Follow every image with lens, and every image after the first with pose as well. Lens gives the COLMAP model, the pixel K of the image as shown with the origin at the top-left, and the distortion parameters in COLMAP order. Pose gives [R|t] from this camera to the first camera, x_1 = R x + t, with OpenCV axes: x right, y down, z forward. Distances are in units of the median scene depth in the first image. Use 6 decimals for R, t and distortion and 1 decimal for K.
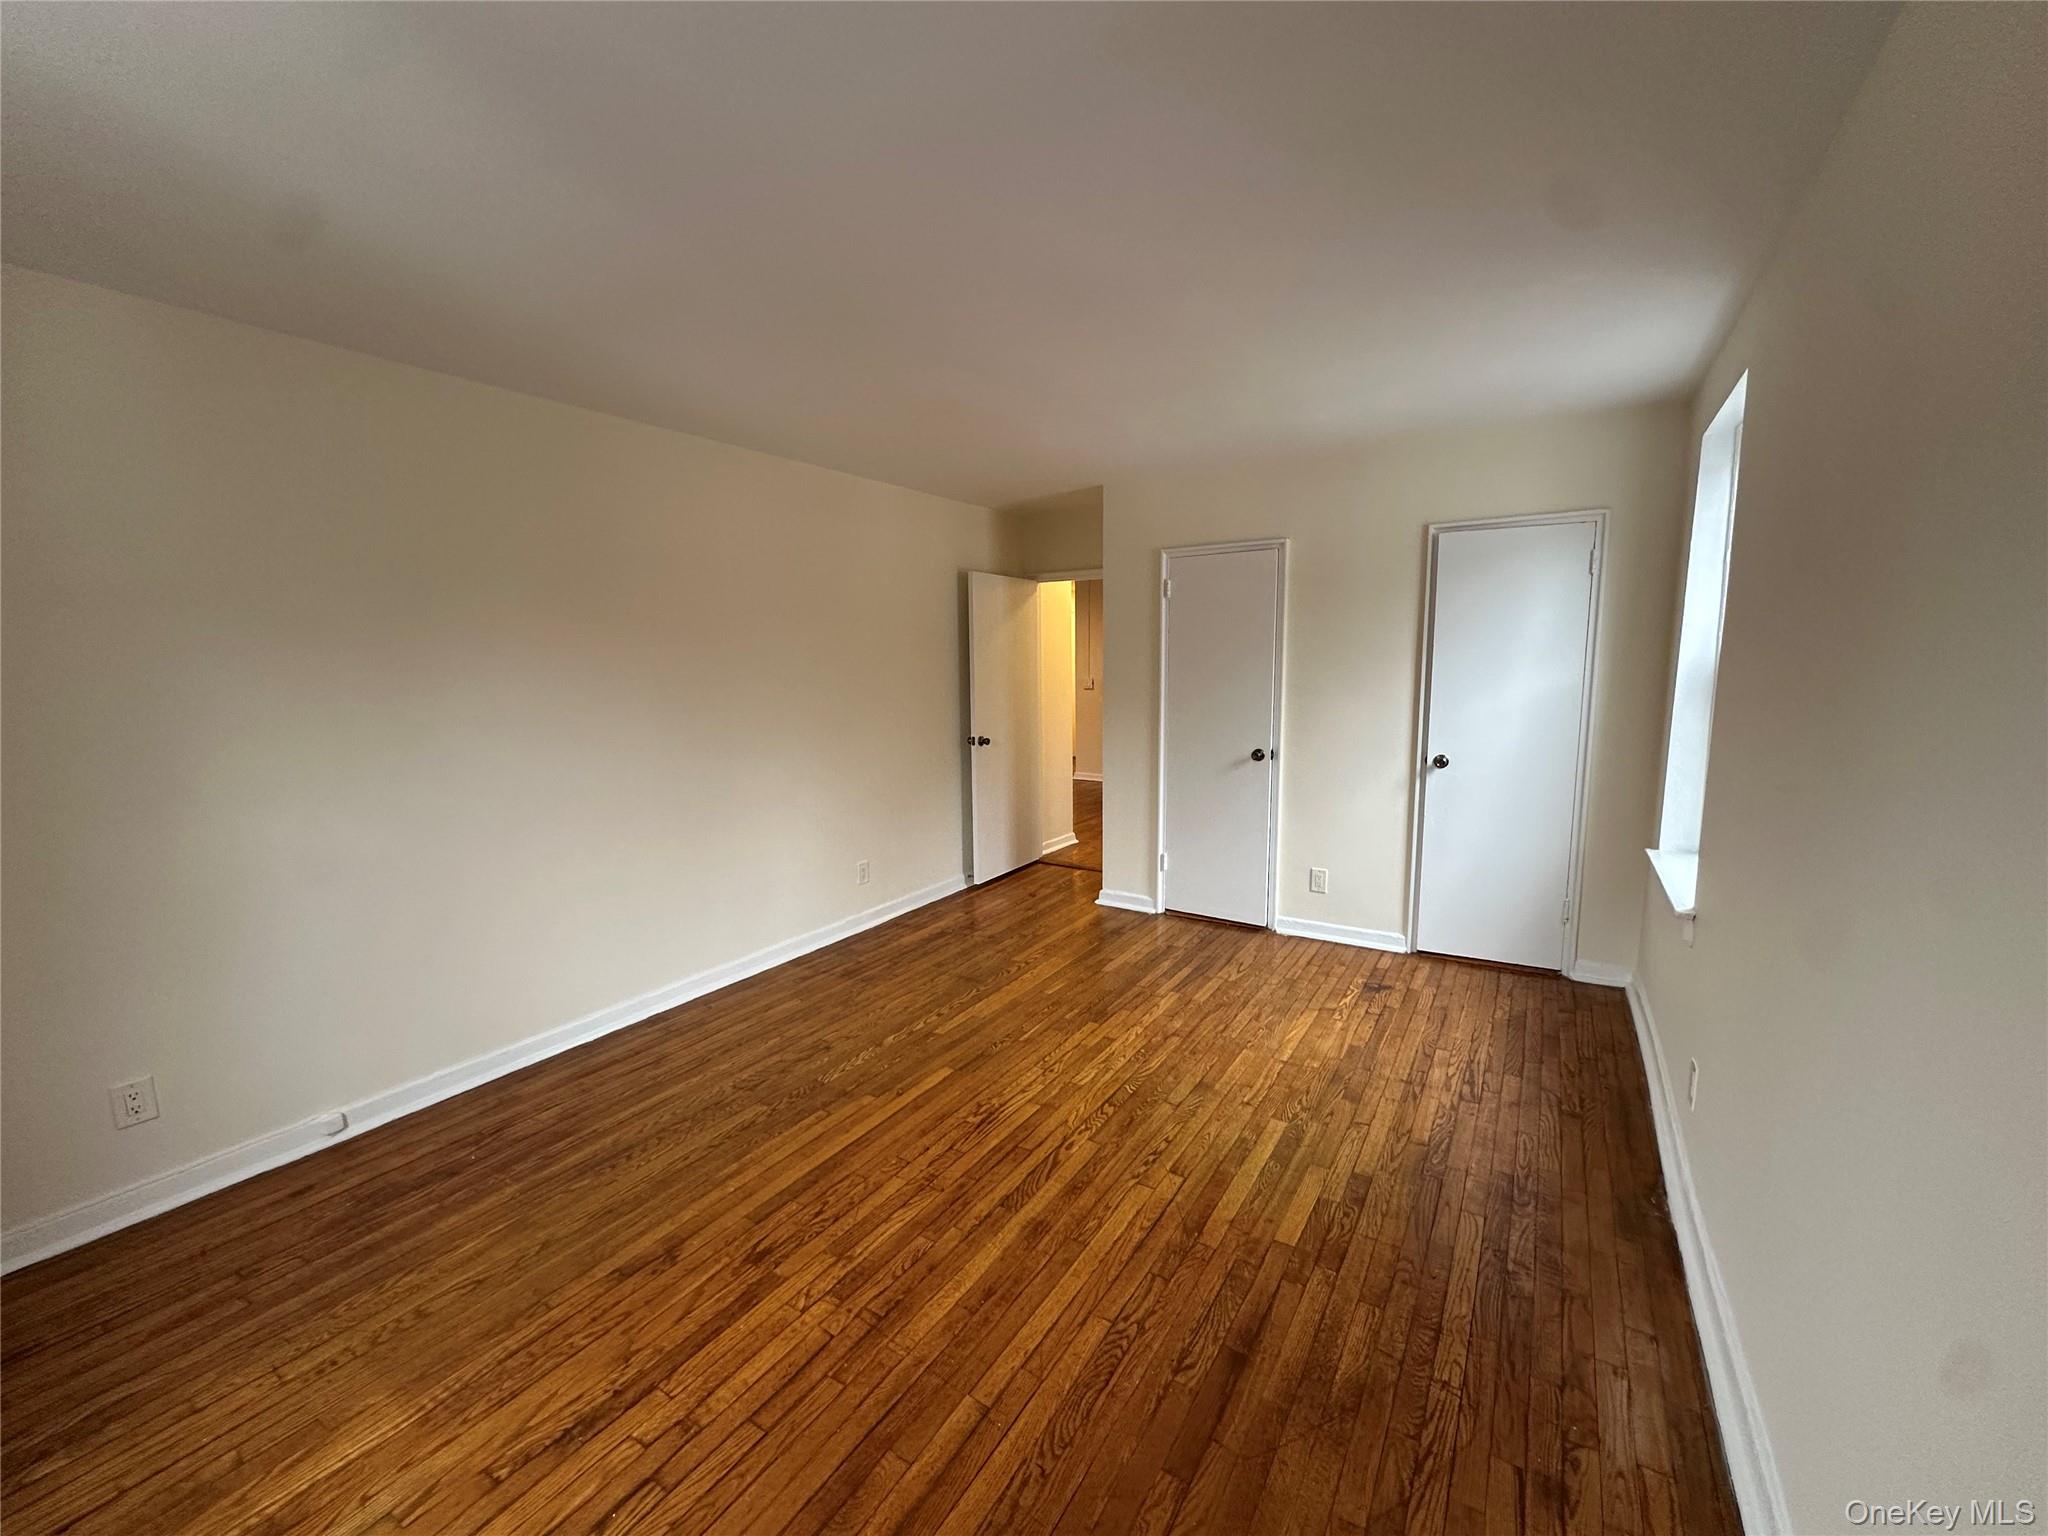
lens RADIAL K [[818.7, 0, 1026.2], [0, 818.7, 769.7], [0, 0, 1]] dist [-0.003255, 0.000607]
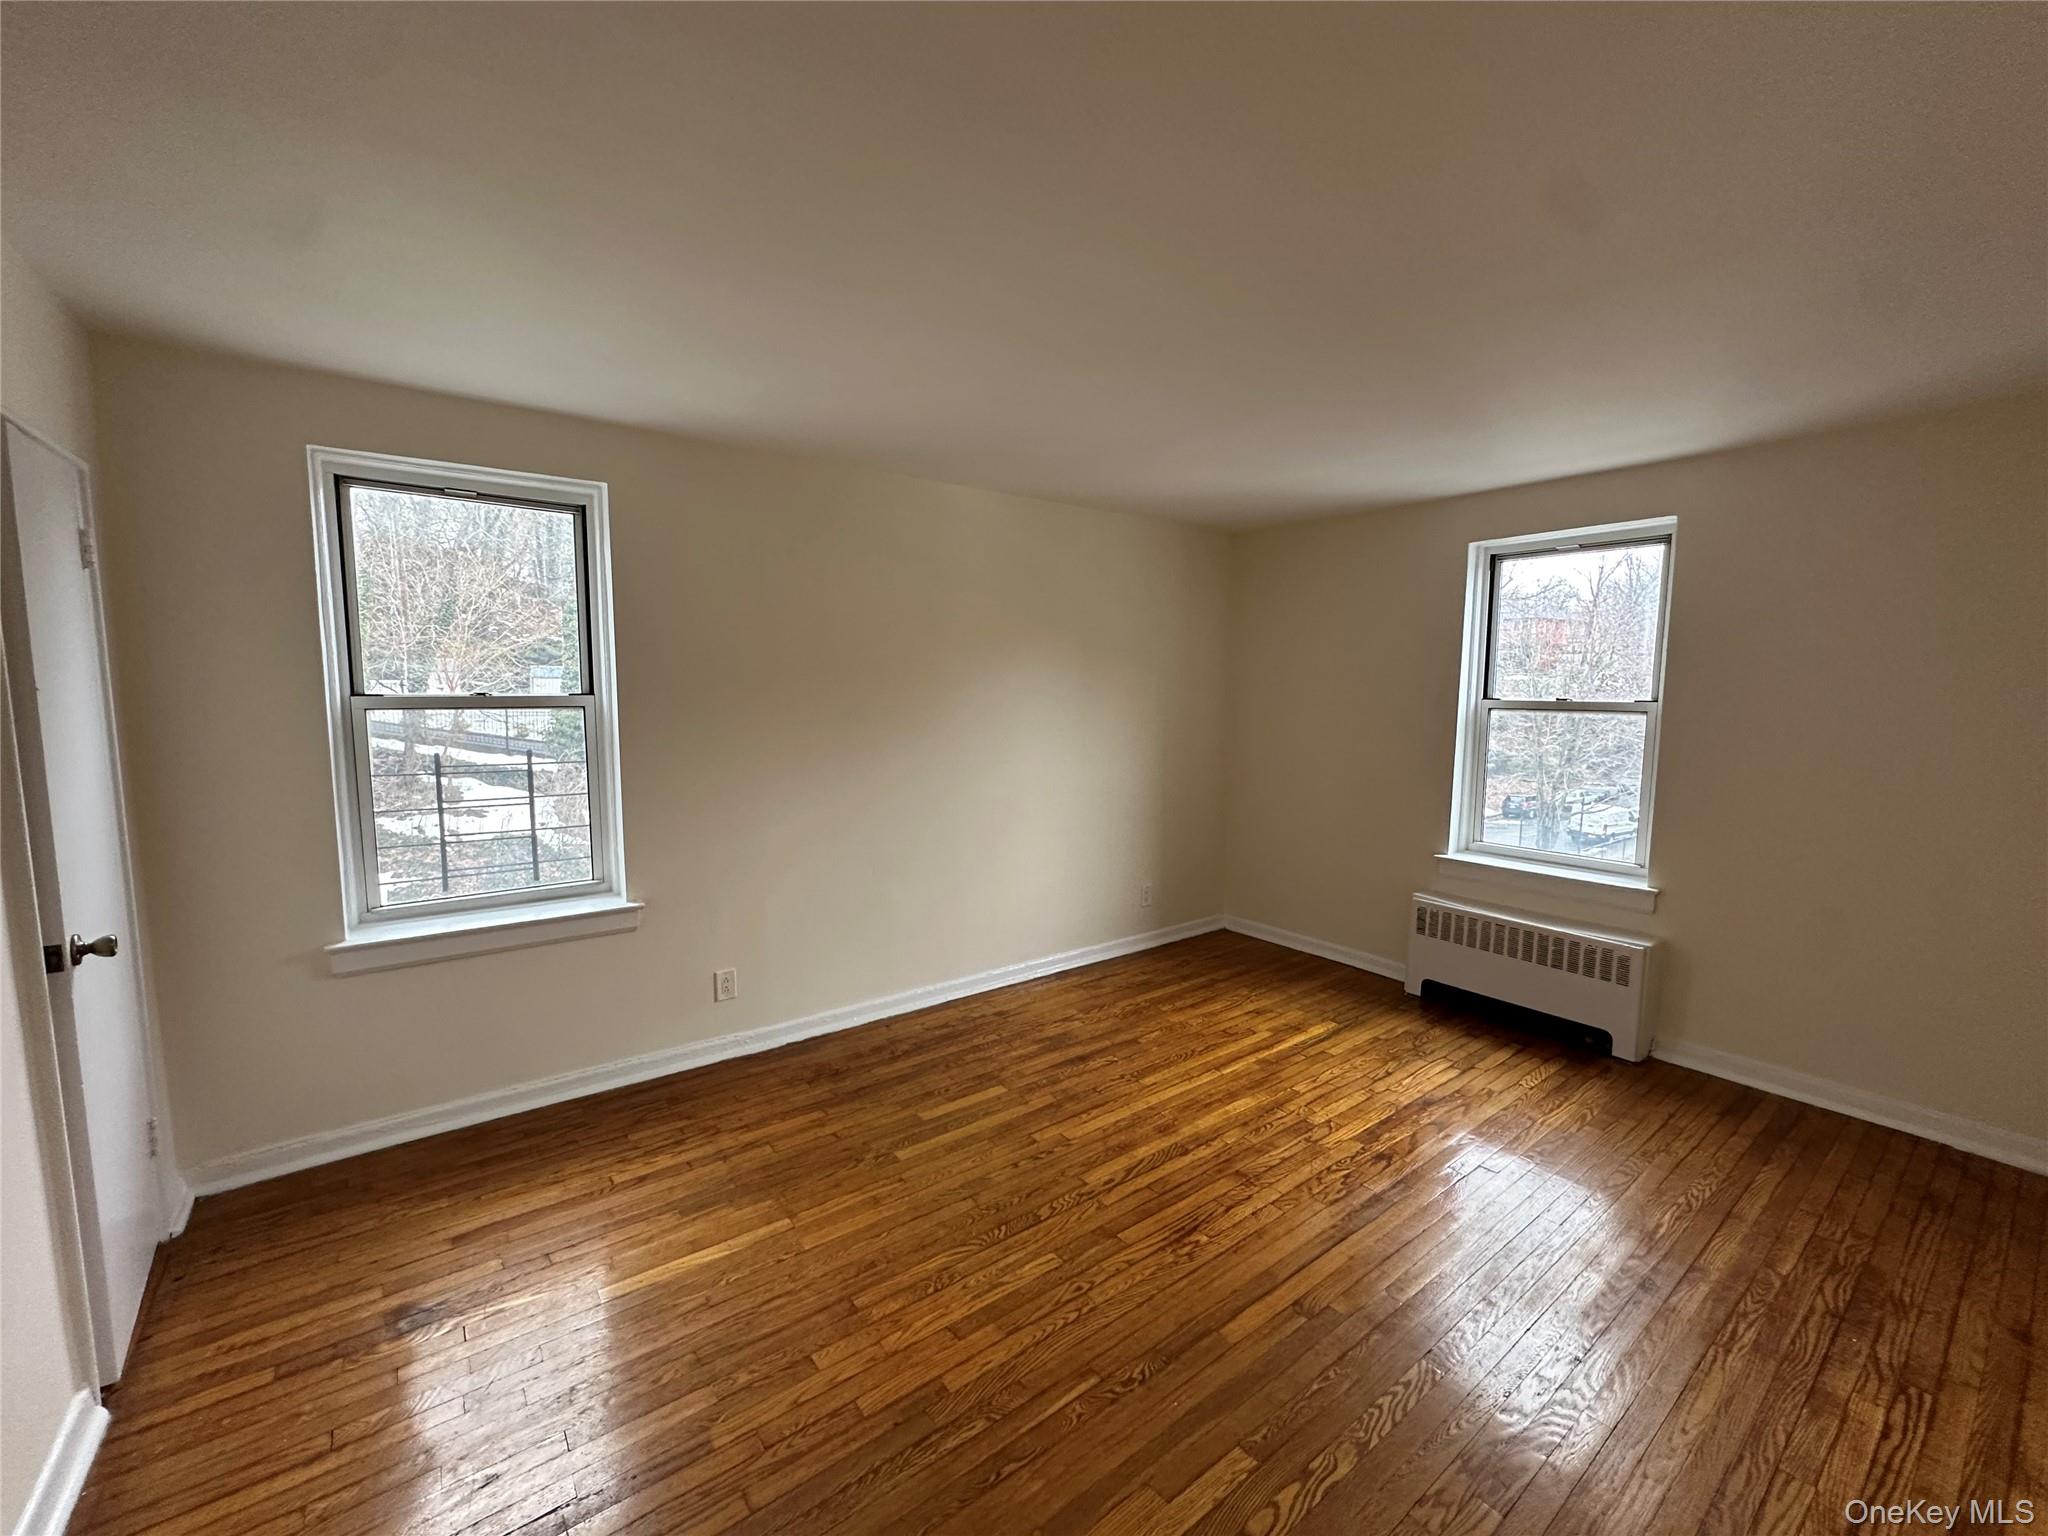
lens RADIAL K [[818.7, 0, 1026.2], [0, 818.7, 769.7], [0, 0, 1]] dist [-0.003255, 0.000607]
pose [[-0.938659, -0.026863, 0.343798, -0.156841], [0.052190, 0.974412, 0.218628, -0.224366], [-0.340874, 0.223160, -0.913238, 1.557320]]
